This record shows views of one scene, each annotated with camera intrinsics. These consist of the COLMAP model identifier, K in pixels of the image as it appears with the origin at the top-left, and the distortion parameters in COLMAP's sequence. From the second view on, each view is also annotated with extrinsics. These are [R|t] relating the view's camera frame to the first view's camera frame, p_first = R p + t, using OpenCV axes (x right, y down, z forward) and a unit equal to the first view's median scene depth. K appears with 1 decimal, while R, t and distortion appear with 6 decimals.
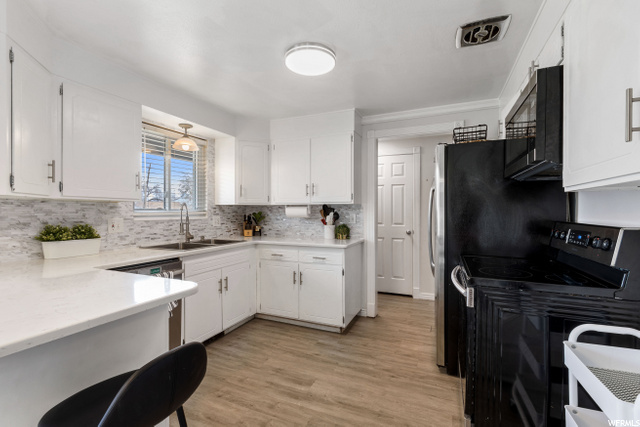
lens RADIAL K [[285.2, 0, 319.3], [0, 285.2, 215.5], [0, 0, 1]] dist [-0.002596, -0.000374]
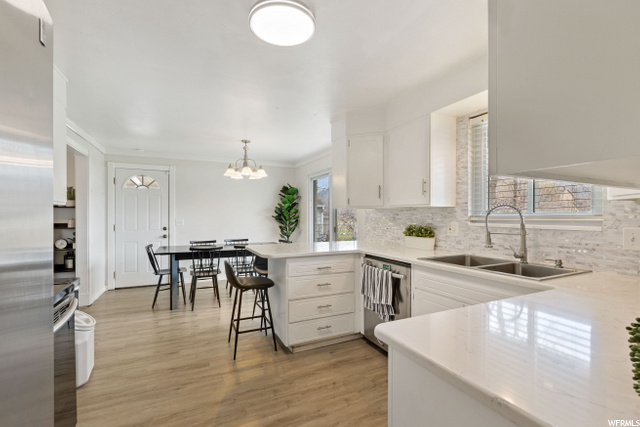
lens RADIAL K [[285.2, 0, 319.3], [0, 285.2, 215.5], [0, 0, 1]] dist [-0.002596, -0.000374]
pose [[-0.645743, -0.000658, -0.763555, 0.343033], [-0.011631, 0.999892, 0.008975, -0.015930], [0.763466, 0.014677, -0.645681, 1.073711]]
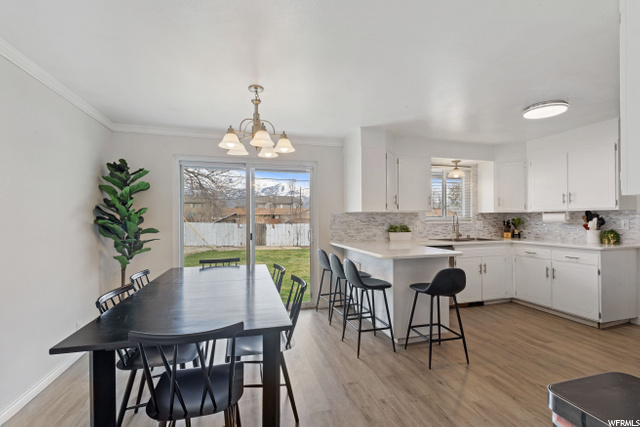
lens RADIAL K [[285.2, 0, 319.3], [0, 285.2, 215.5], [0, 0, 1]] dist [-0.002596, -0.000374]
pose [[0.634039, -0.010511, -0.773229, 0.235266], [-0.005818, 0.999814, -0.018362, 0.005123], [0.773279, 0.016141, 0.633860, -0.512178]]
